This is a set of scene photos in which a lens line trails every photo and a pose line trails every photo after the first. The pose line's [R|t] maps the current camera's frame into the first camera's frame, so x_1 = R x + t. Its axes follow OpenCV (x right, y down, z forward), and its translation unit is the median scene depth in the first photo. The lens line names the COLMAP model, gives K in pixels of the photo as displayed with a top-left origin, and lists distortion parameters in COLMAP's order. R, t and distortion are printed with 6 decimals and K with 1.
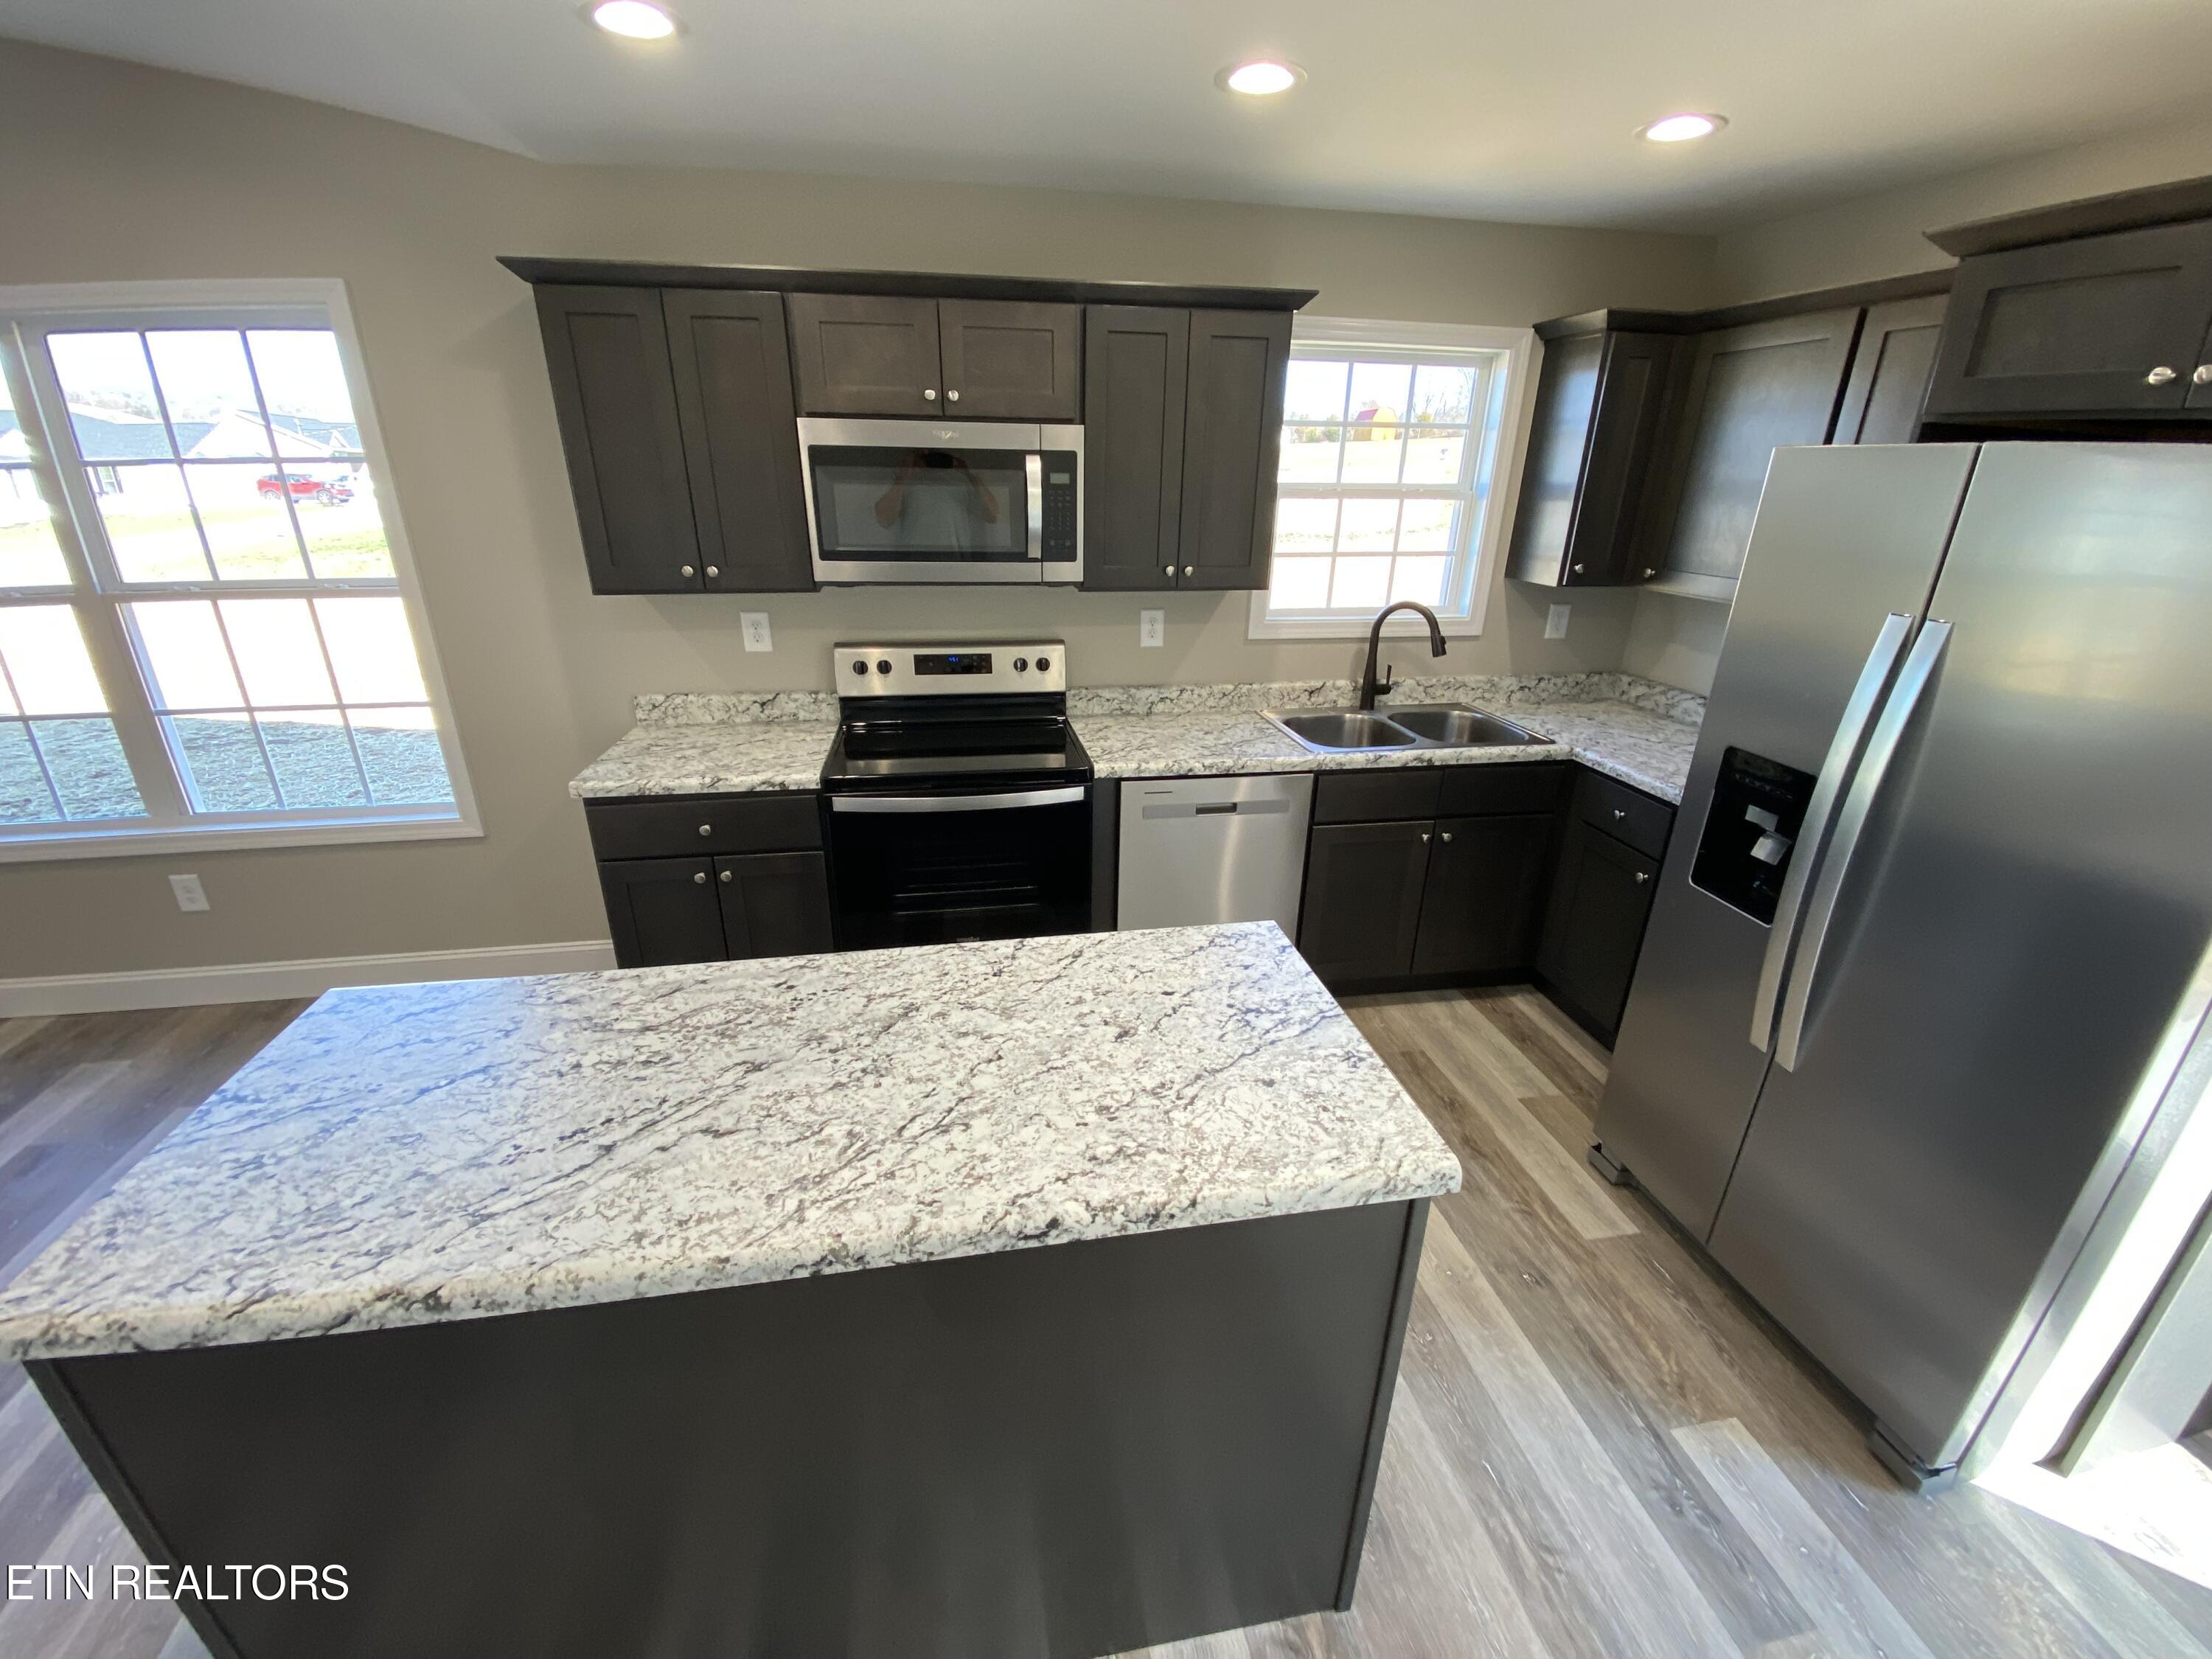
lens RADIAL K [[900.1, 0, 1097.4], [0, 900.1, 825.8], [0, 0, 1]] dist [0.058518, -0.046400]
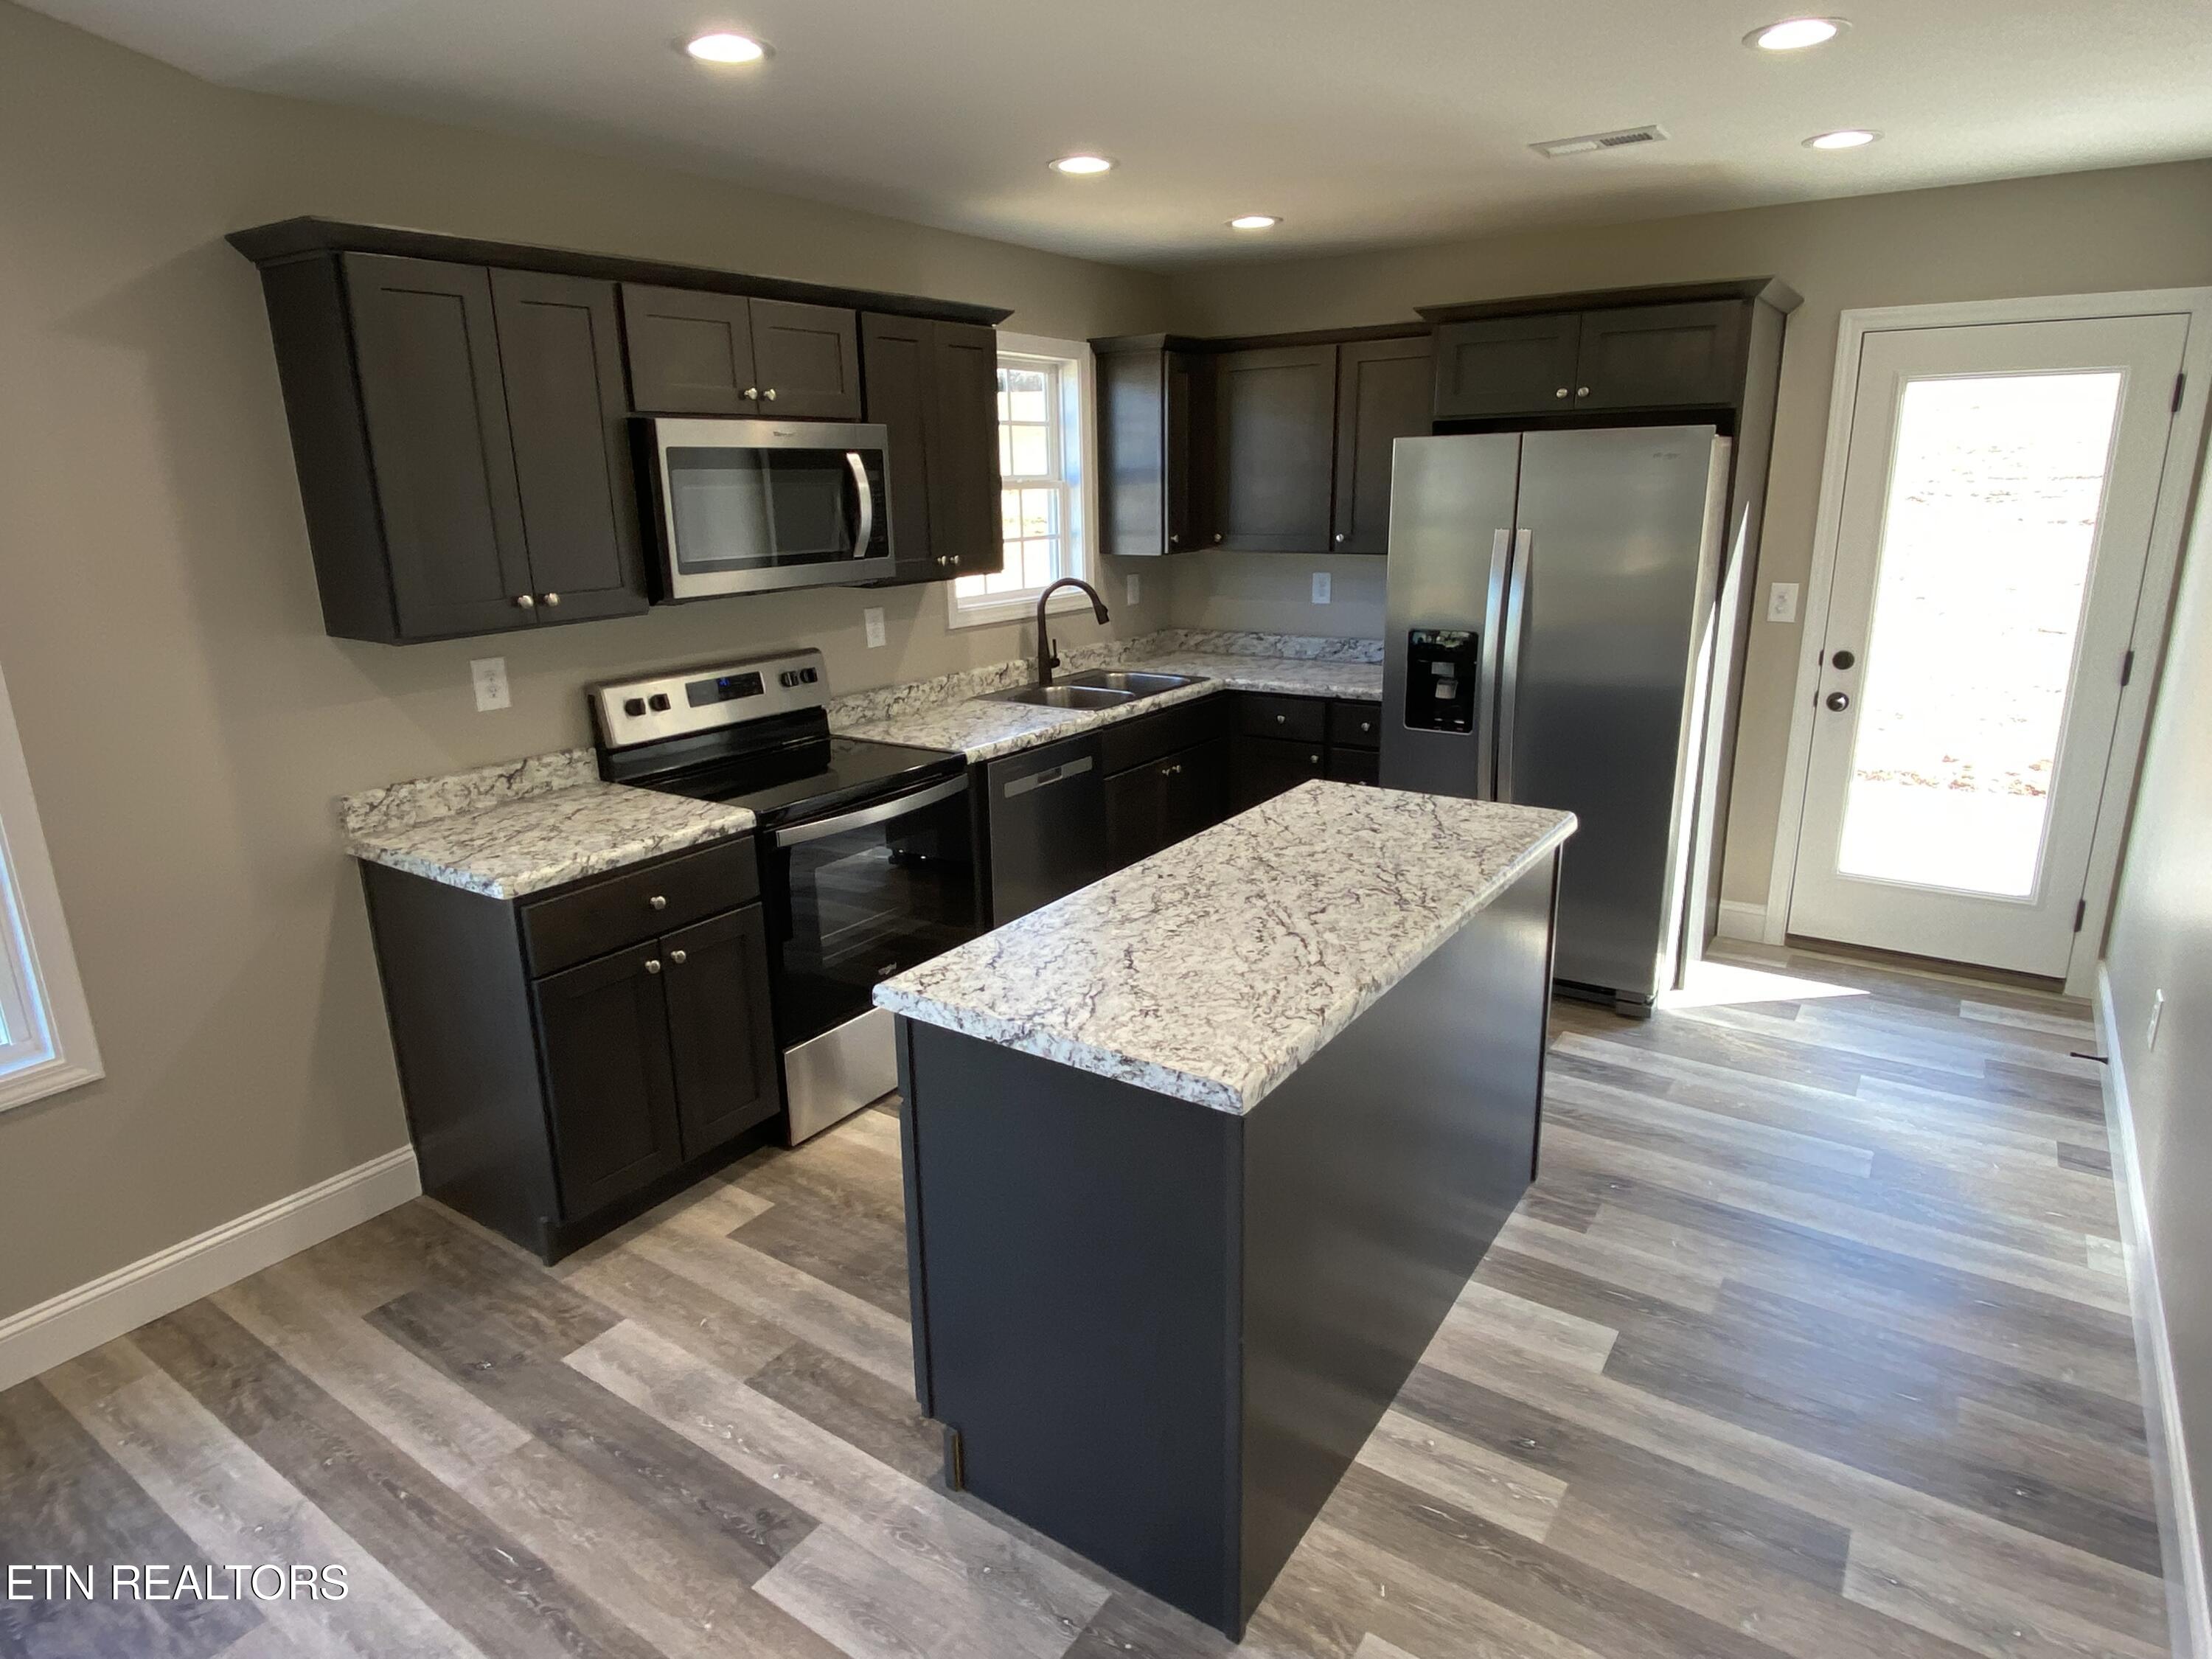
lens RADIAL K [[1284.3, 0, 1122.4], [0, 1284.3, 817.9], [0, 0, 1]] dist [0.081686, -0.093600]
pose [[0.688749, -0.215026, 0.692379, -0.810295], [0.288821, 0.957331, 0.010002, 0.035346], [-0.664987, 0.193085, 0.721464, -0.113479]]
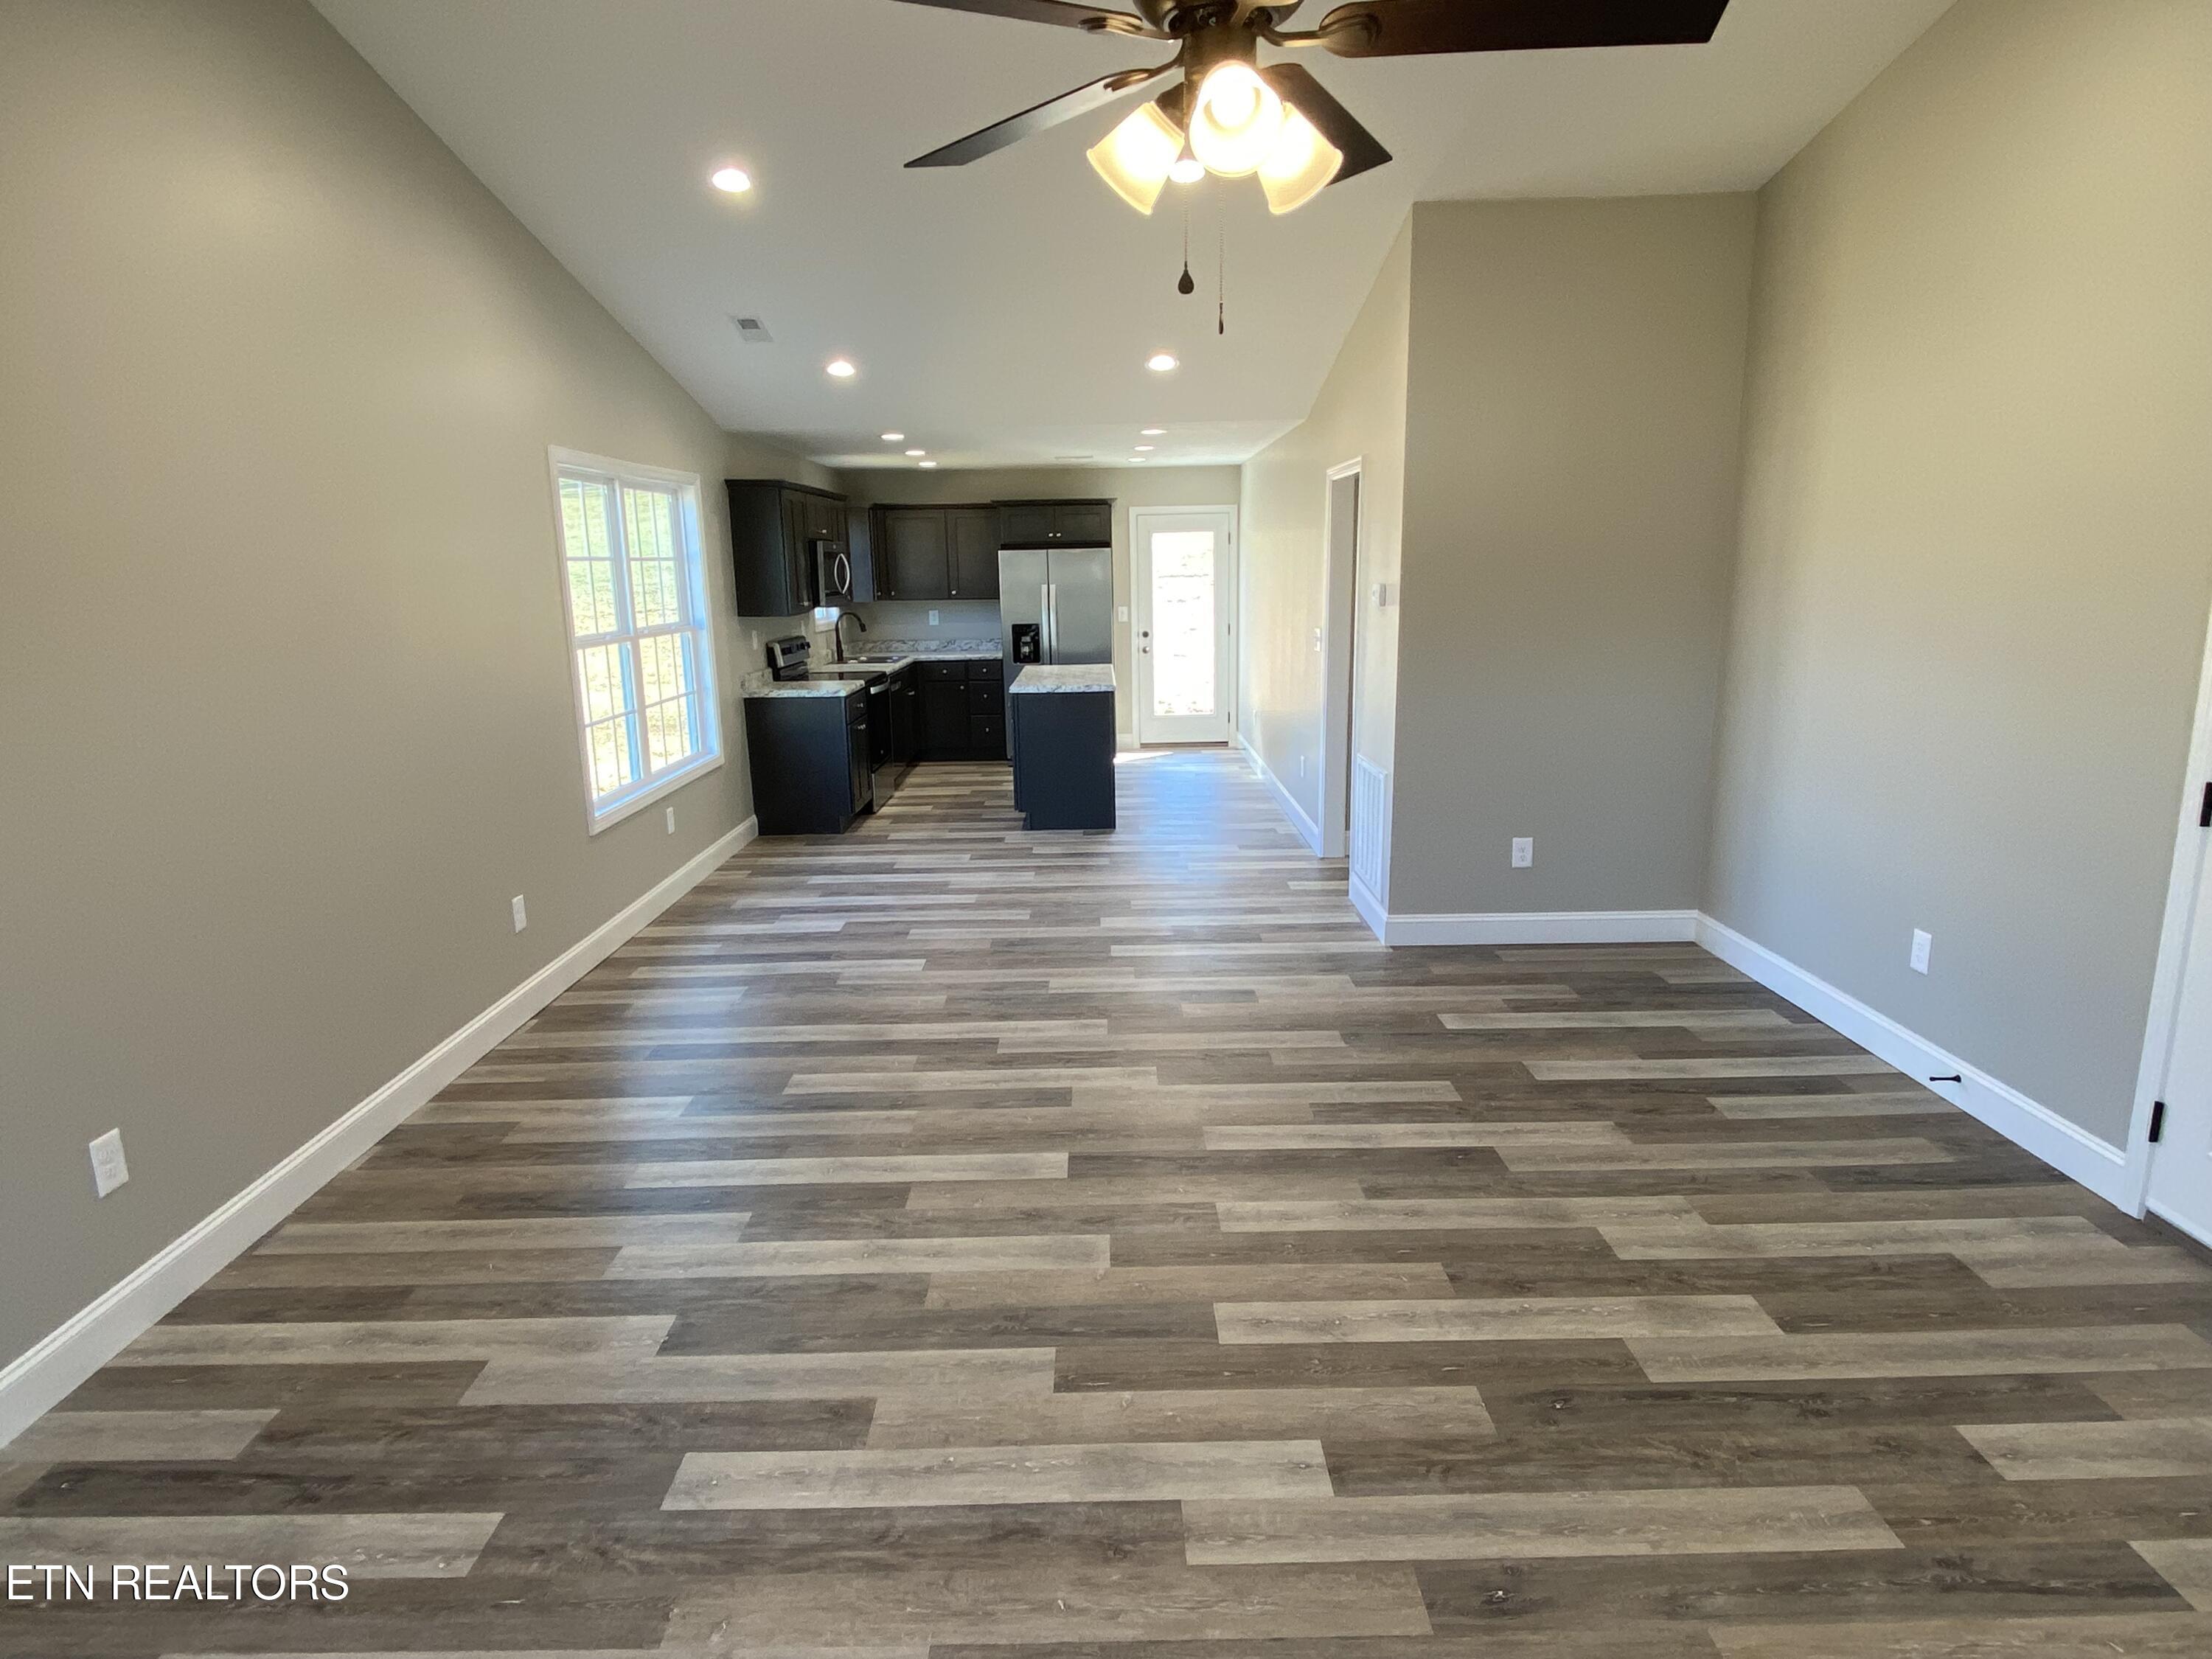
lens RADIAL K [[1284.3, 0, 1122.4], [0, 1284.3, 817.9], [0, 0, 1]] dist [0.081686, -0.093600]
pose [[0.159984, -0.212117, 0.964060, -3.176051], [0.379319, 0.914865, 0.138346, 0.058147], [-0.911330, 0.343553, 0.226823, -0.259625]]
